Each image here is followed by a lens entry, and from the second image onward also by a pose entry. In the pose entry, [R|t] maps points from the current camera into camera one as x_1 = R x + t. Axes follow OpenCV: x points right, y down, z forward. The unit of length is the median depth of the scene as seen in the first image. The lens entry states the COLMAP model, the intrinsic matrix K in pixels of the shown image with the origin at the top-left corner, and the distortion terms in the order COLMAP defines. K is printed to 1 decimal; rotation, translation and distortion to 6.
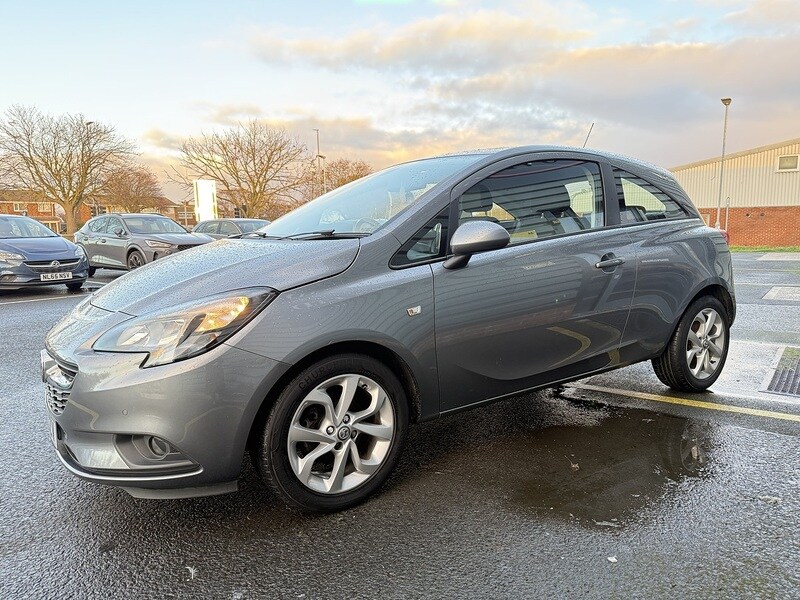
lens RADIAL K [[564.2, 0, 419.6], [0, 564.2, 293.0], [0, 0, 1]] dist [0.044867, -0.054081]
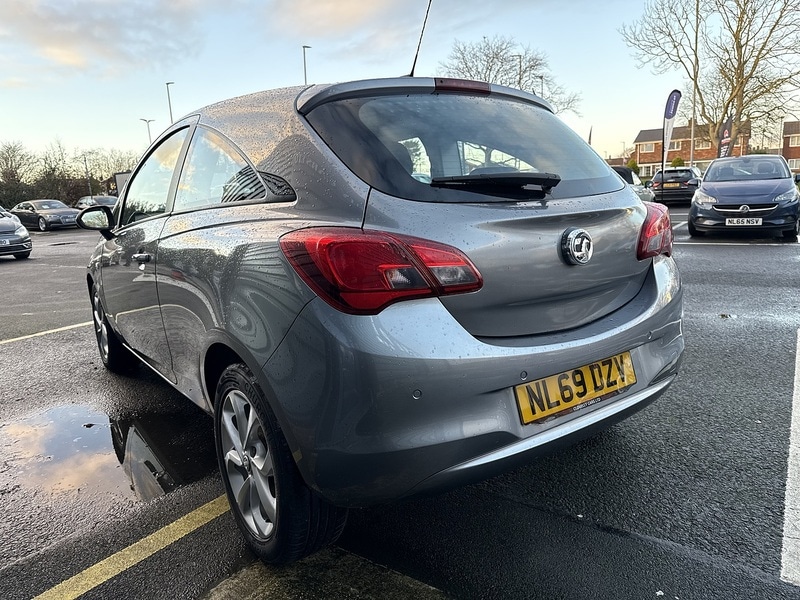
lens RADIAL K [[564.2, 0, 396.0], [0, 564.2, 300.7], [0, 0, 1]] dist [0.044867, -0.054081]
pose [[0.002309, 0.207424, -0.978248, 0.302221], [-0.072085, 0.975741, 0.206723, -0.049358], [0.997396, 0.070039, 0.017205, 0.352824]]
